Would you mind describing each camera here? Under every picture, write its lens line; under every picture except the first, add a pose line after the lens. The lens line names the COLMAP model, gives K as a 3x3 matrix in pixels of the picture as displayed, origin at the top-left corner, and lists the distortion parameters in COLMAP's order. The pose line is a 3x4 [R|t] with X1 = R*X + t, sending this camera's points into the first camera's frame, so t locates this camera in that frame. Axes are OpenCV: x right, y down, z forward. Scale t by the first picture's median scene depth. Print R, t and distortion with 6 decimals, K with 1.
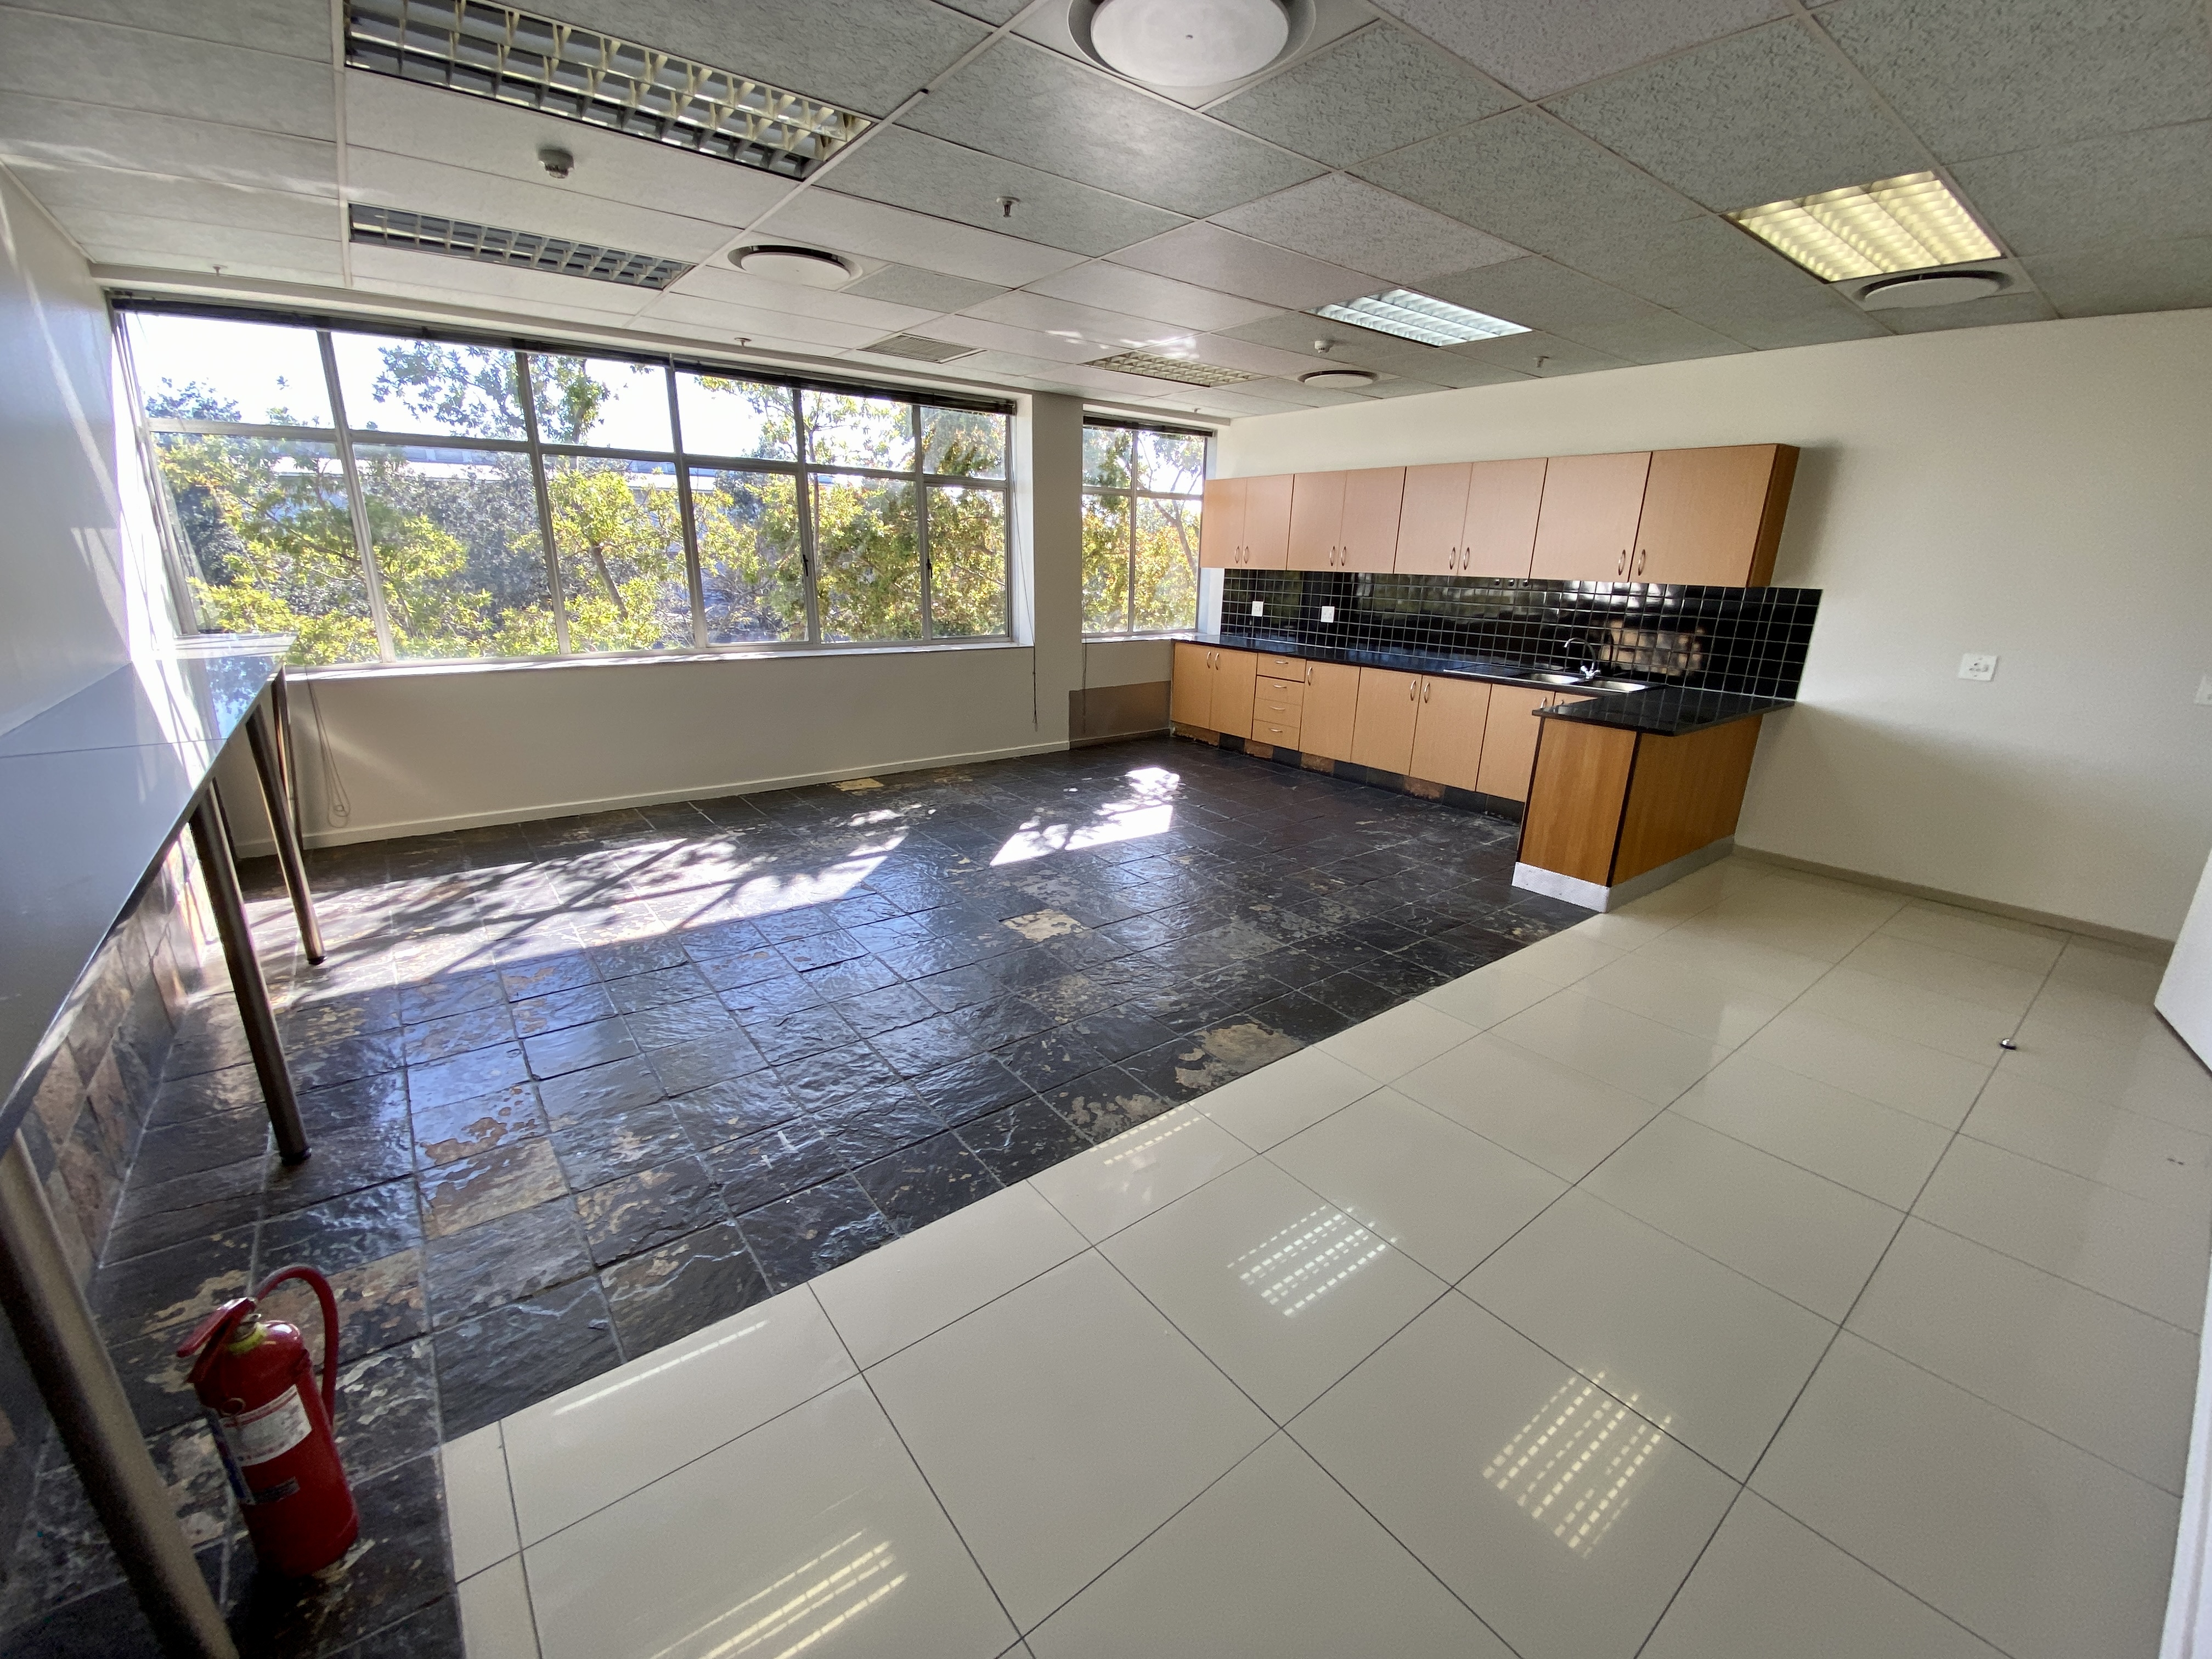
lens RADIAL K [[886.7, 0, 1106.0], [0, 886.7, 829.5], [0, 0, 1]] dist [-0.011458, 0.000137]
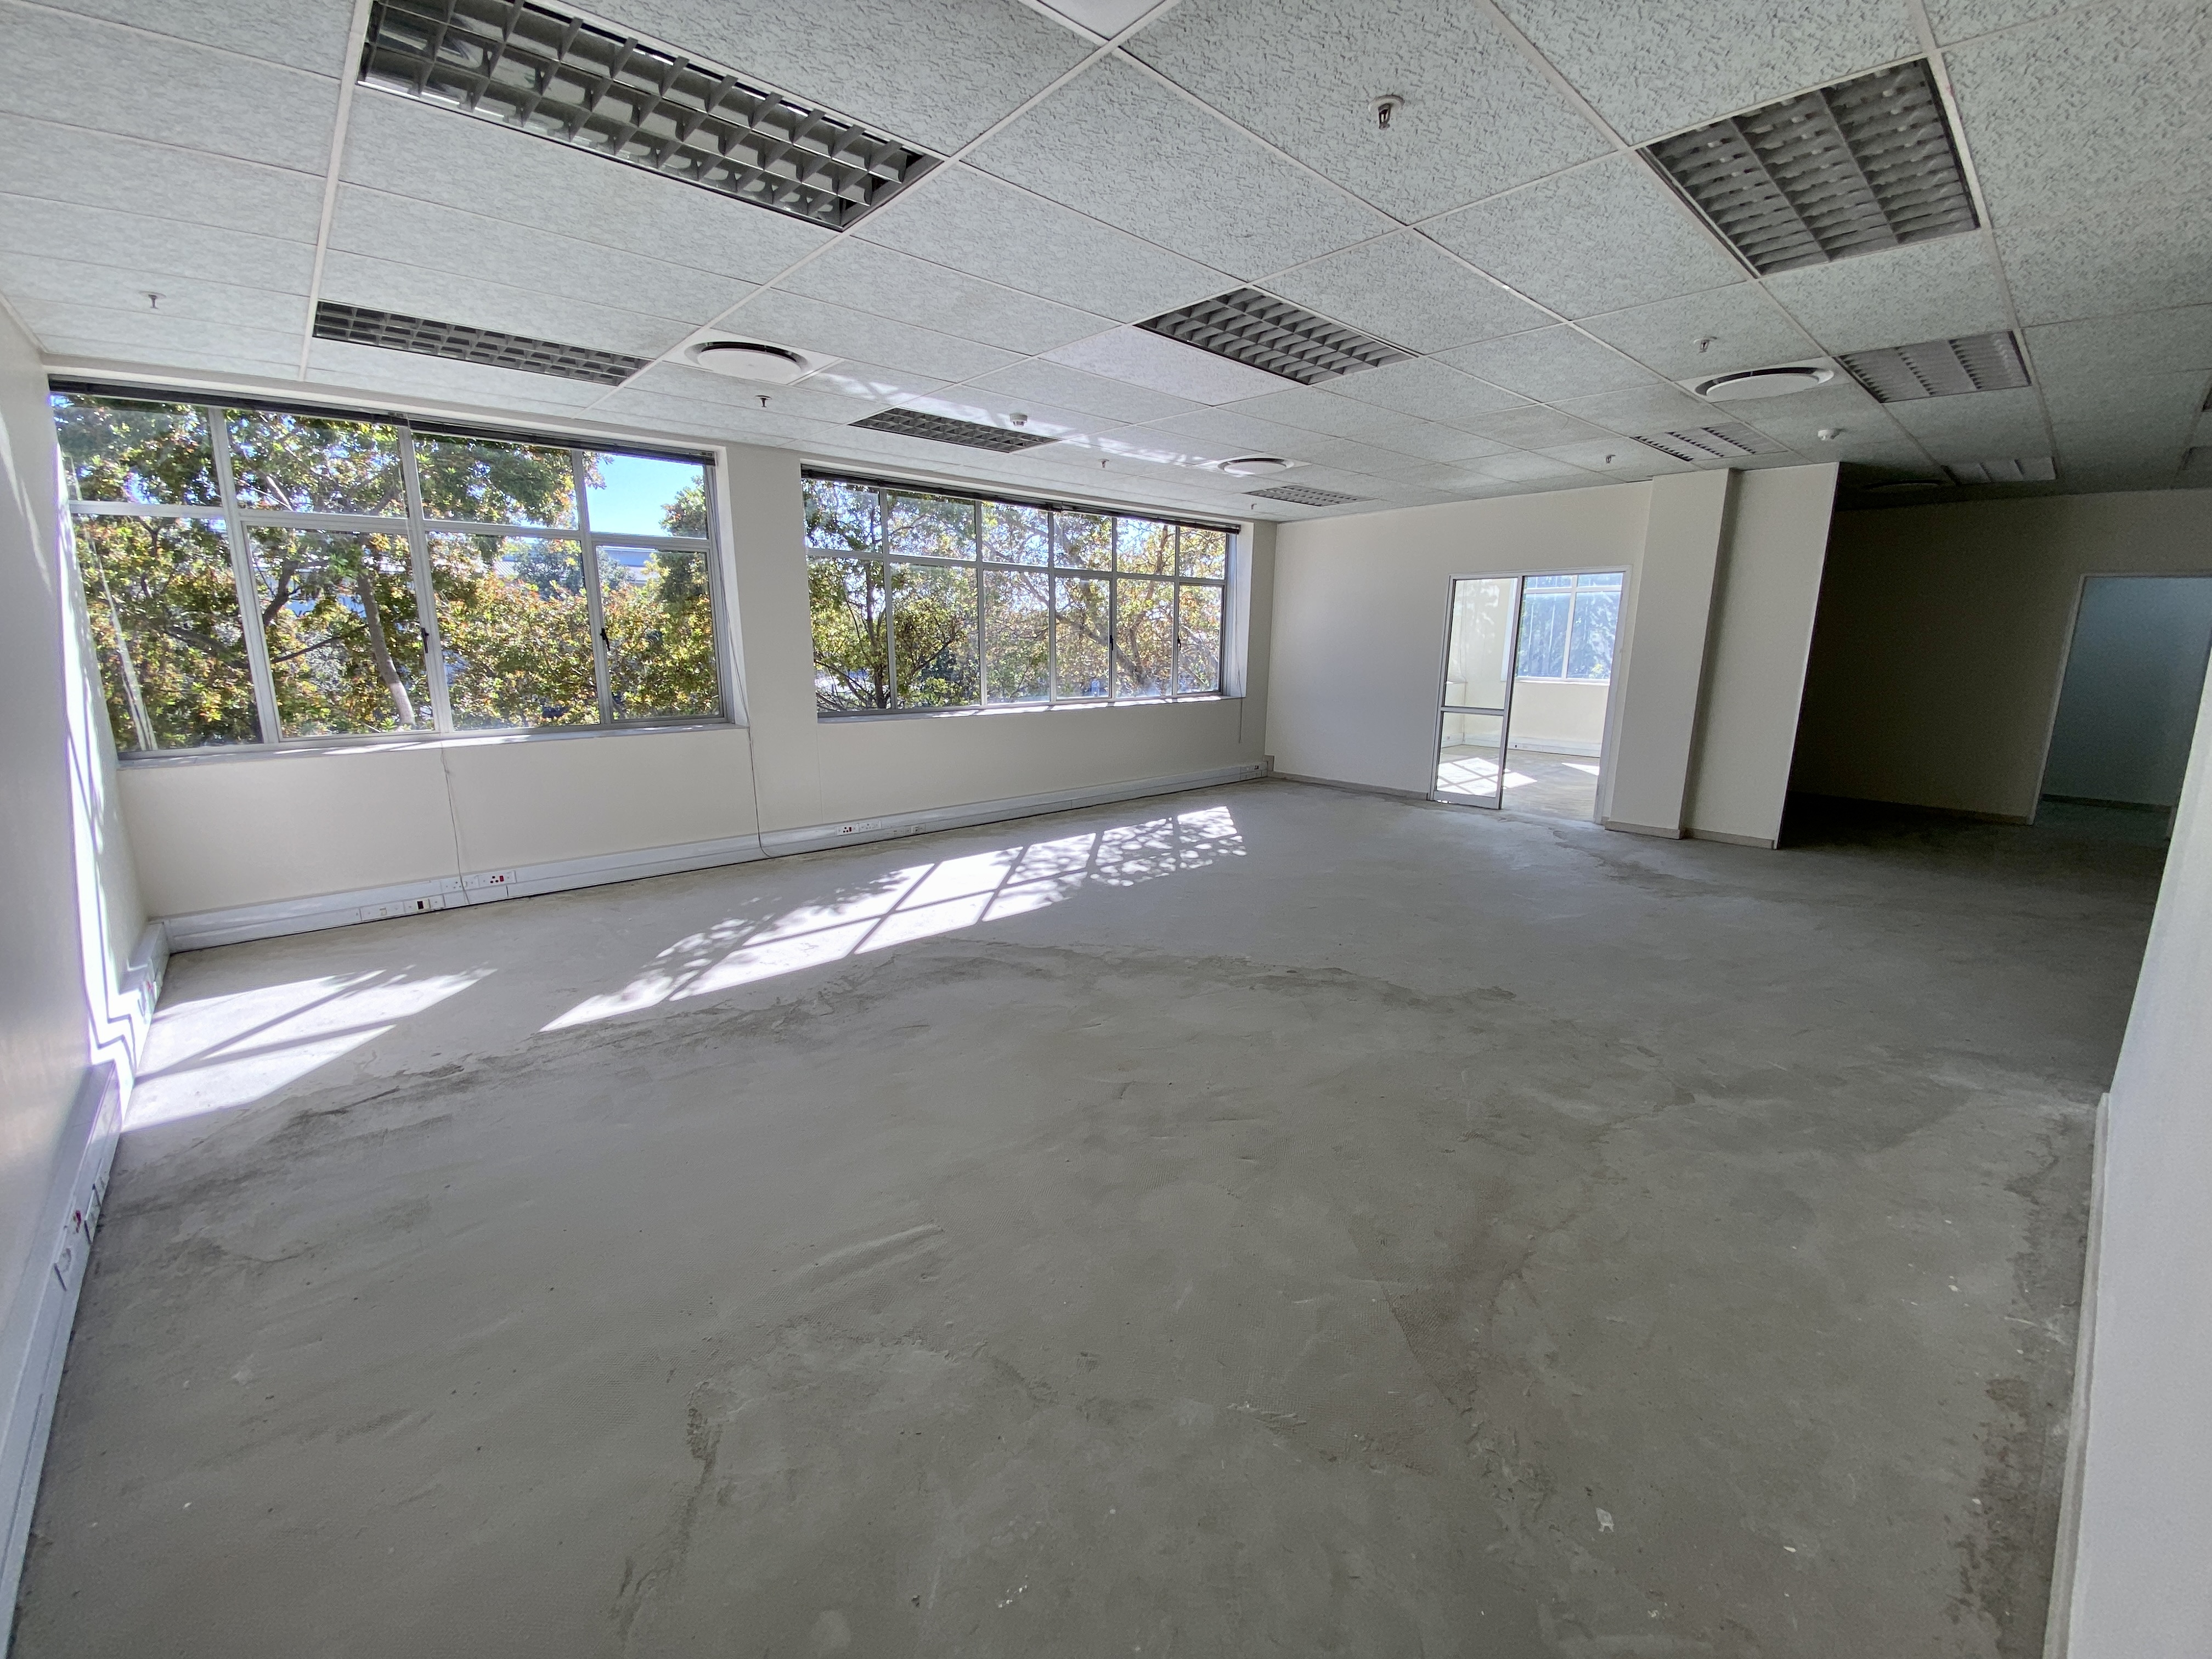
lens RADIAL K [[894.5, 0, 1099.5], [0, 894.5, 823.6], [0, 0, 1]] dist [0.021233, -0.019193]
pose [[0.993983, -0.034275, 0.104031, -0.213329], [0.043008, 0.995629, -0.082903, 0.040792], [-0.100735, 0.086879, 0.991113, -0.150198]]
